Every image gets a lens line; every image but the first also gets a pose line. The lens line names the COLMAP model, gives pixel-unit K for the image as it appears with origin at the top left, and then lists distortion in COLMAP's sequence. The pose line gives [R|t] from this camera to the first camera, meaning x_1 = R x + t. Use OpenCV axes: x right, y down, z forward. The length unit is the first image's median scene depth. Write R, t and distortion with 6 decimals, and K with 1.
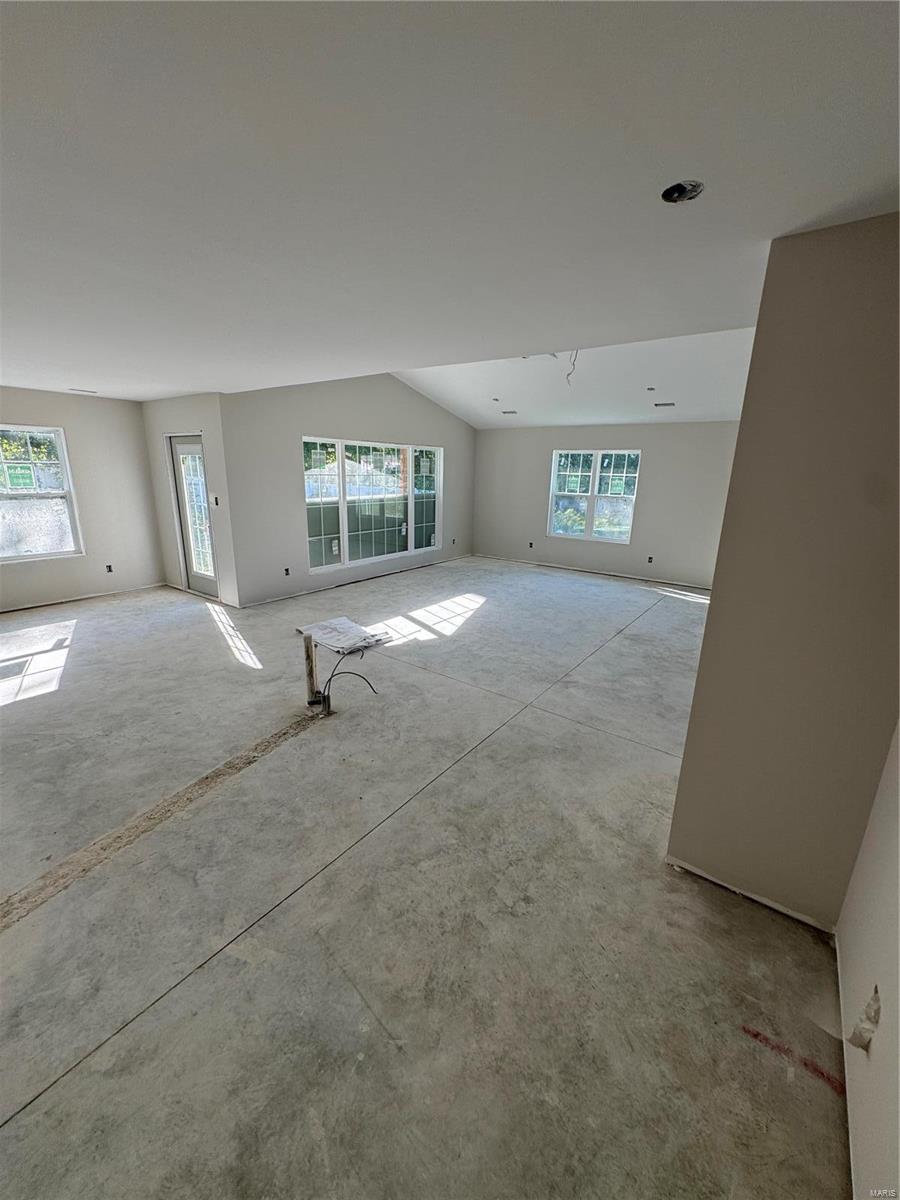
lens RADIAL K [[475.4, 0, 447.7], [0, 475.4, 601.4], [0, 0, 1]] dist [0.000327, -0.000213]
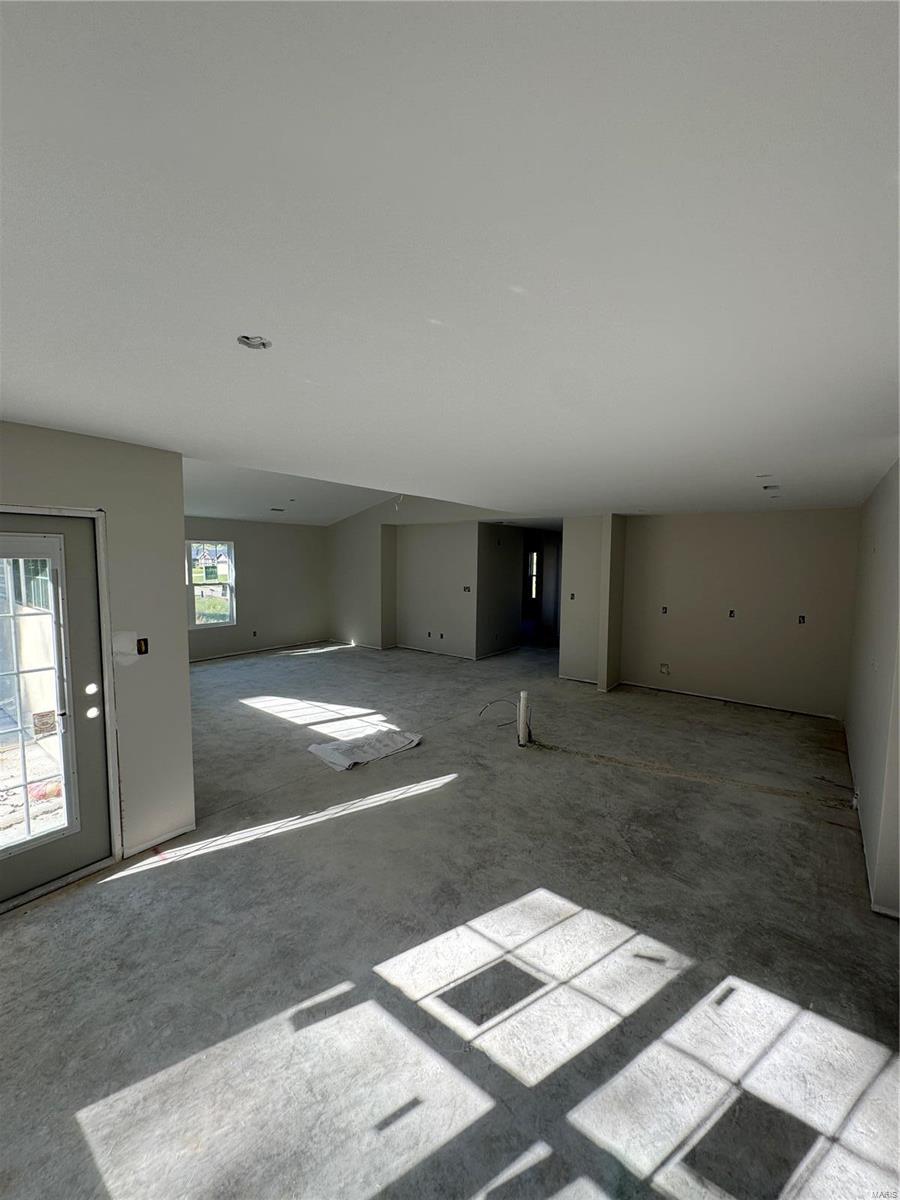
lens RADIAL K [[475.4, 0, 449.0], [0, 475.4, 599.7], [0, 0, 1]] dist [0.000327, -0.000213]
pose [[0.024053, -0.108972, 0.993754, -1.059335], [0.255064, 0.961812, 0.099296, -0.243728], [-0.966625, 0.251082, 0.050929, 0.699691]]
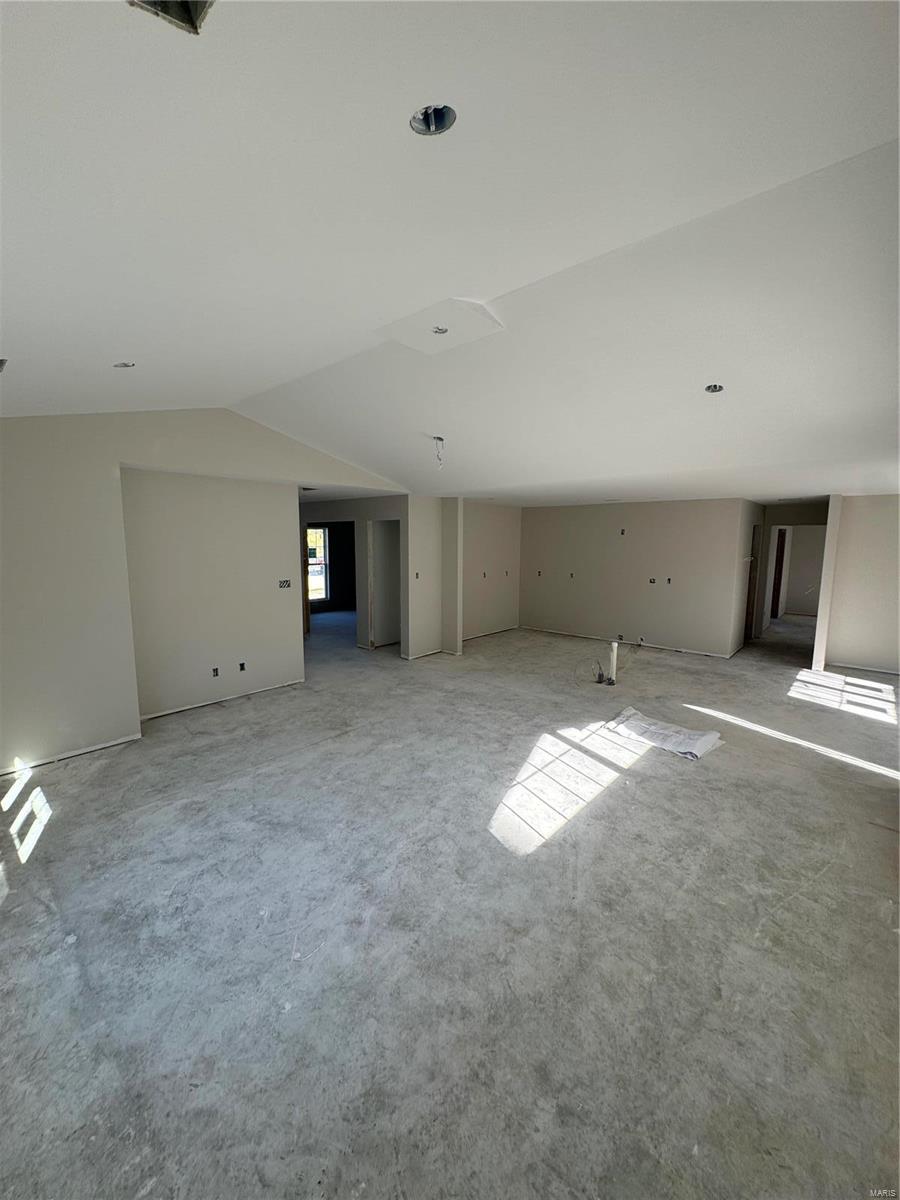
lens RADIAL K [[475.4, 0, 447.1], [0, 475.4, 599.4], [0, 0, 1]] dist [0.000327, -0.000213]
pose [[-0.995234, -0.042936, 0.087556, 0.116898], [-0.005564, 0.921396, 0.388586, -0.499298], [-0.097358, 0.386247, -0.917243, 1.713357]]
